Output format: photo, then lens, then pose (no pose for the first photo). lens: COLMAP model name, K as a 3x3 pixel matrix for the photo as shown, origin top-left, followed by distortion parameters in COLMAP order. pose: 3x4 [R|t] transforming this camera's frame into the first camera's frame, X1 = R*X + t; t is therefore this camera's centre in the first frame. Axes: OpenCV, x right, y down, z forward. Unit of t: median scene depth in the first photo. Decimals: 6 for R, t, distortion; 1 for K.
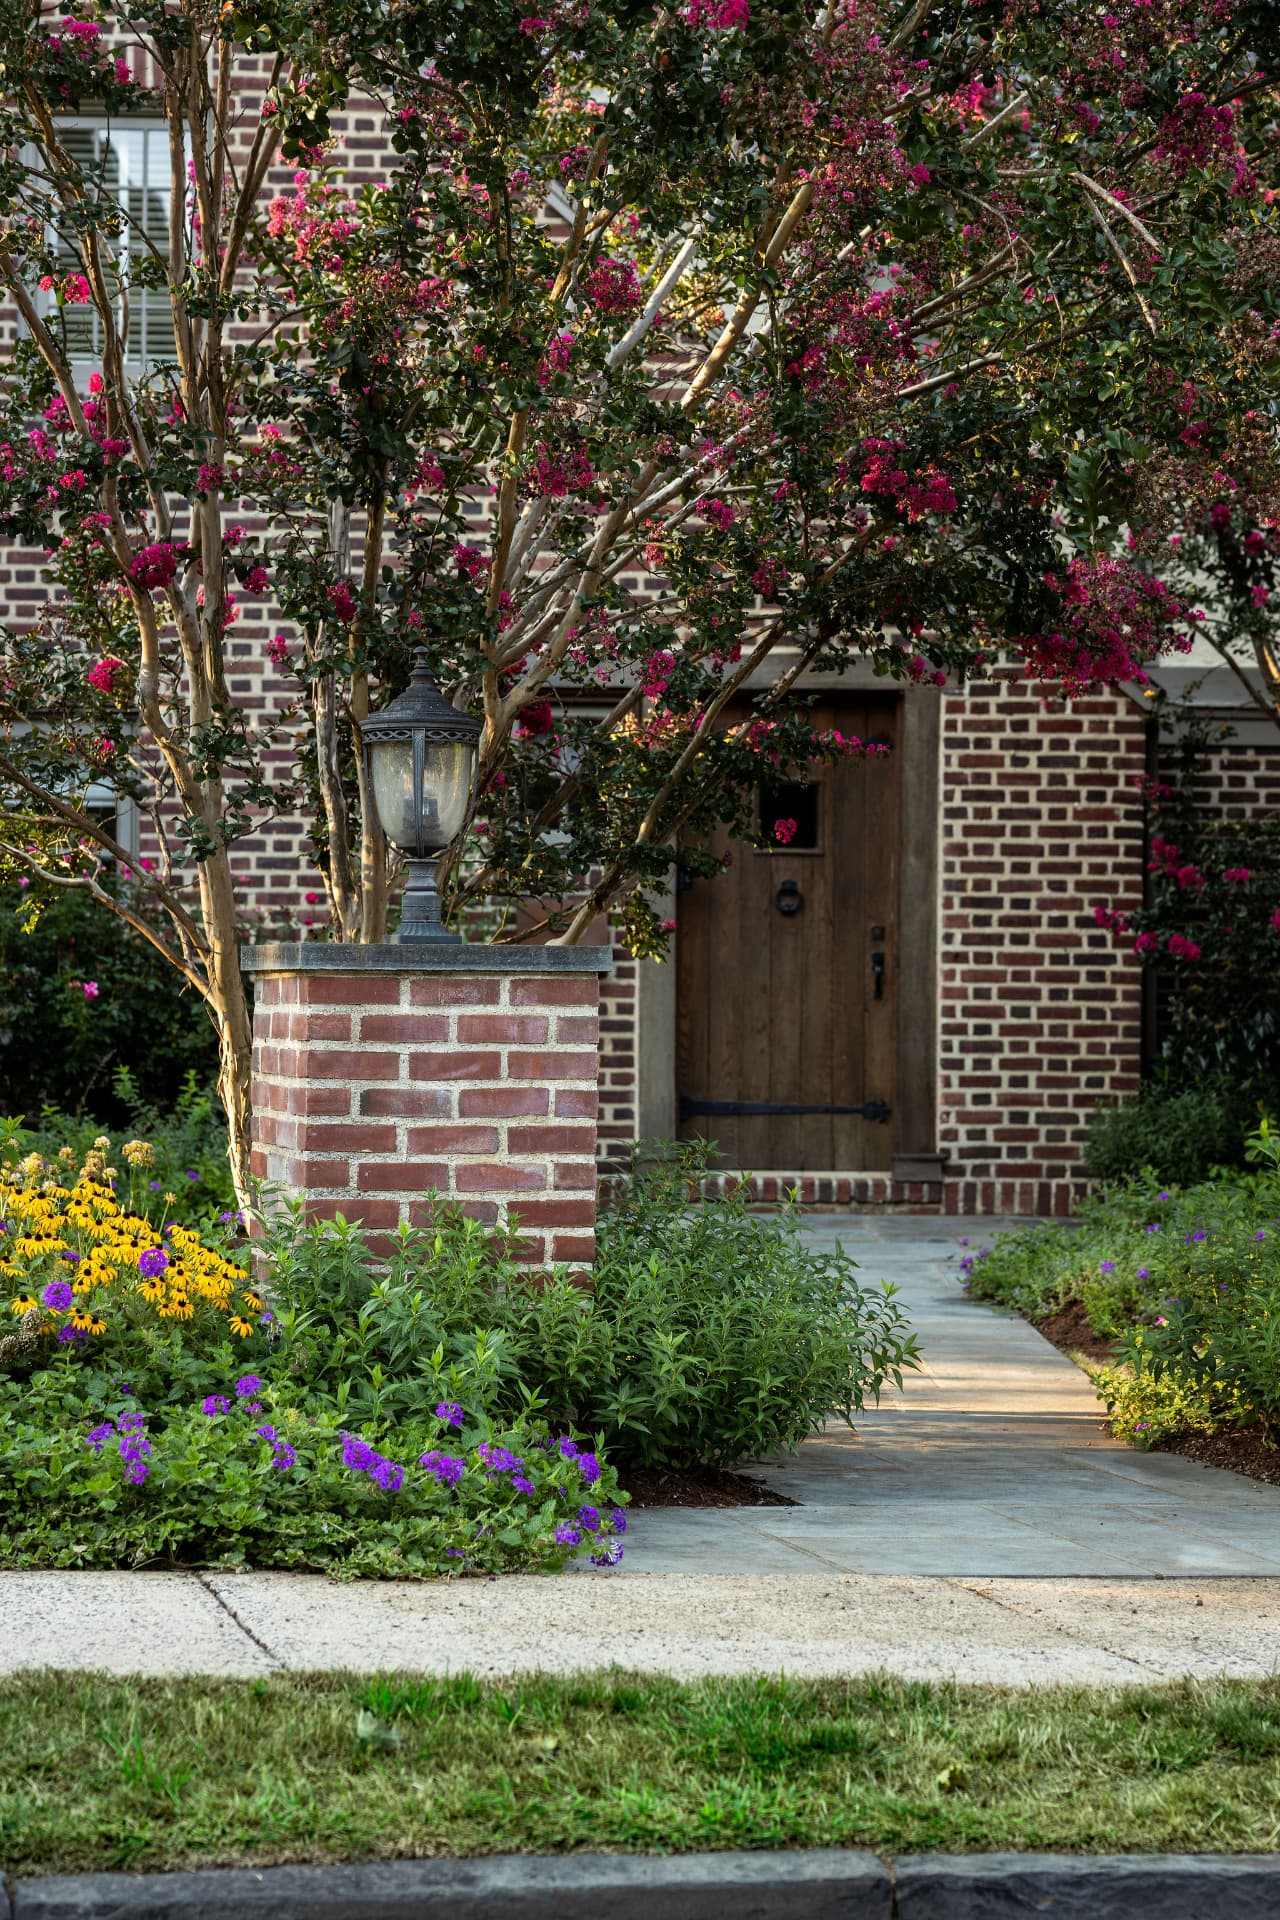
lens RADIAL K [[3808.2, 0, 640.0], [0, 3808.2, 960.0], [0, 0, 1]] dist [0.009871, 0.057548]
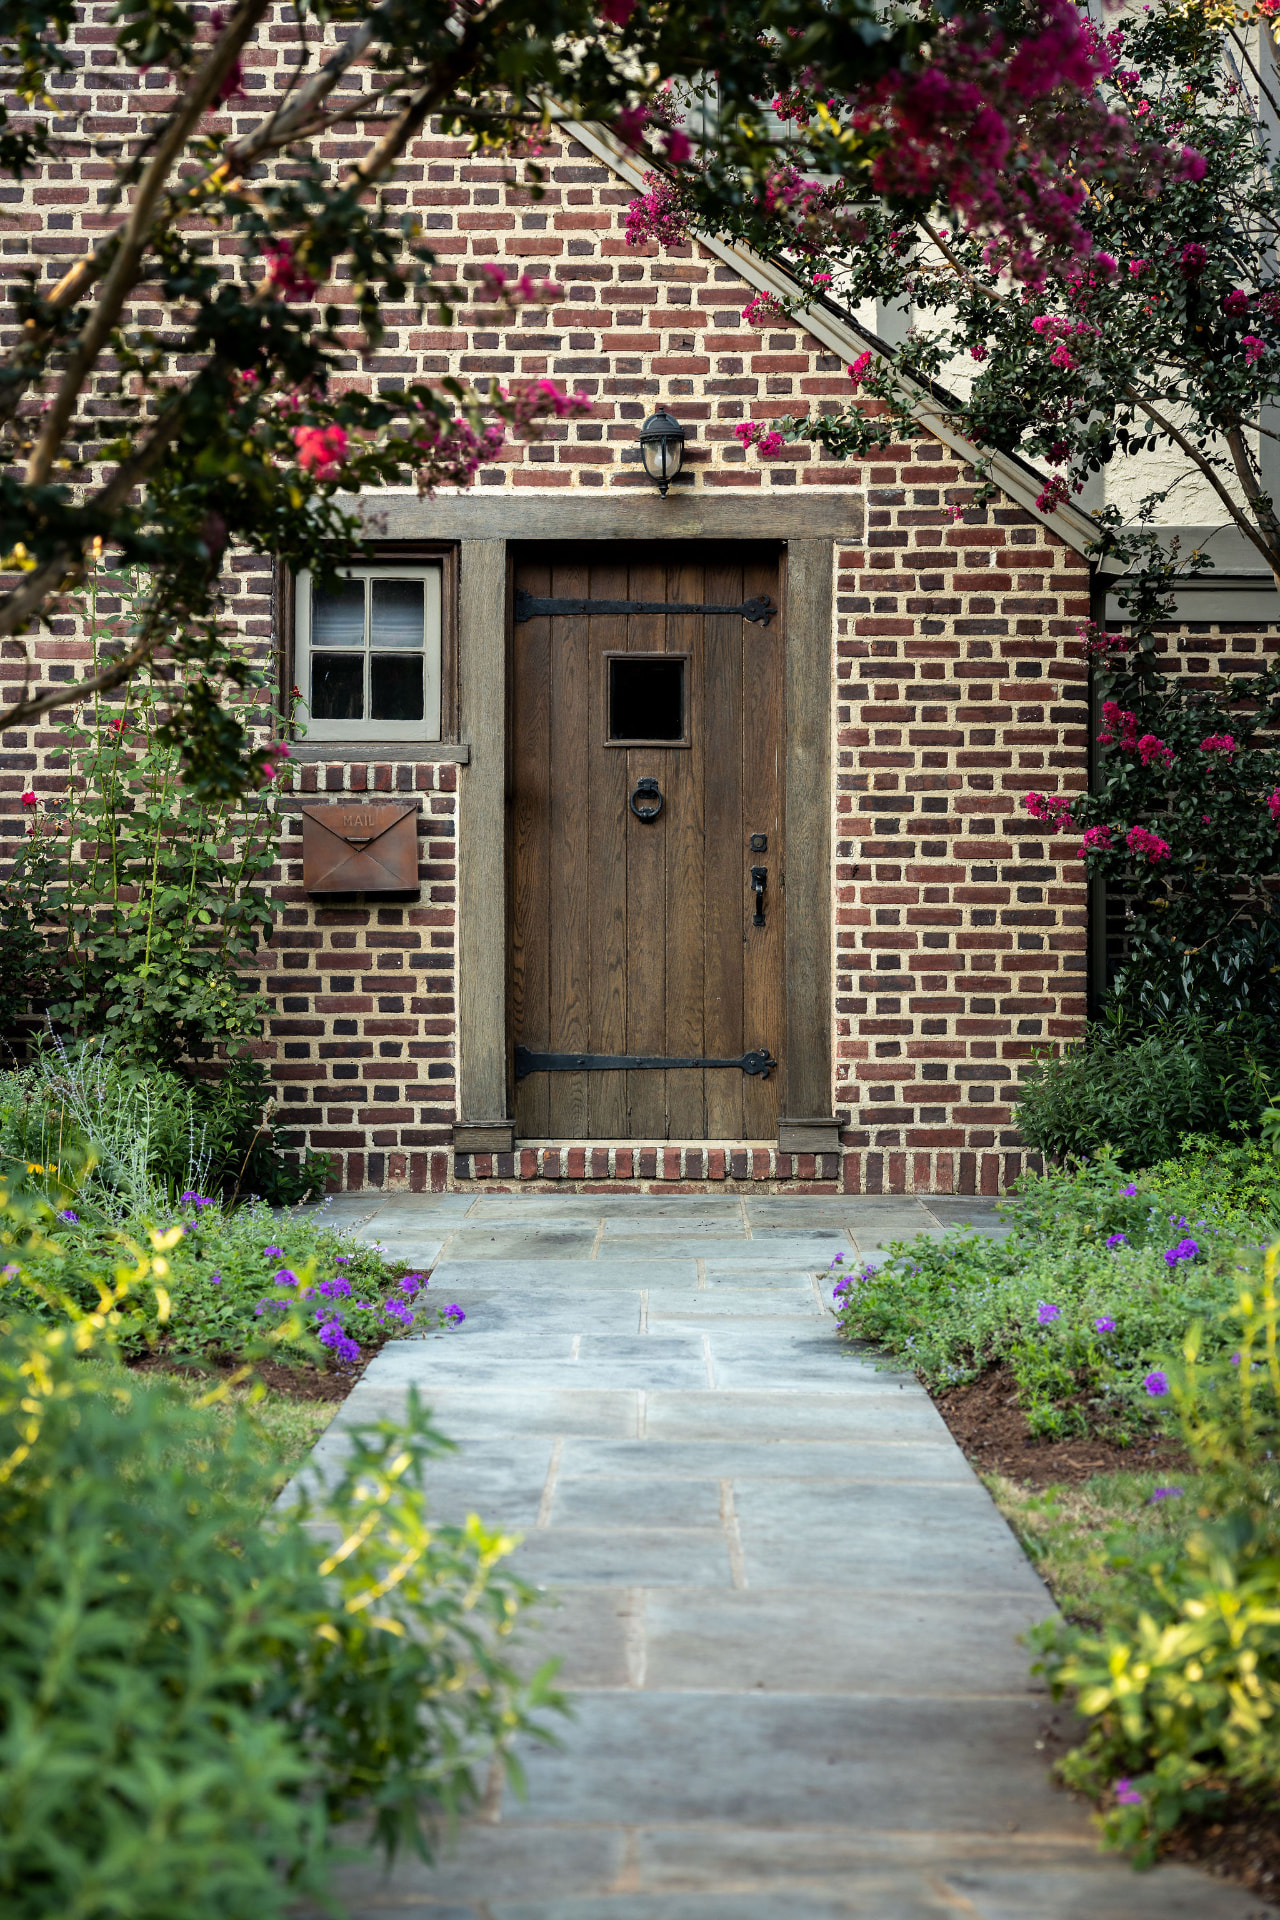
lens RADIAL K [[2907.8, 0, 640.3], [0, 2907.8, 940.9], [0, 0, 1]] dist [-0.008151, -0.019403]
pose [[0.999850, -0.007672, -0.015559, 0.047264], [0.007648, 0.999969, -0.001599, 0.014379], [0.015571, 0.001480, 0.999878, 0.387842]]
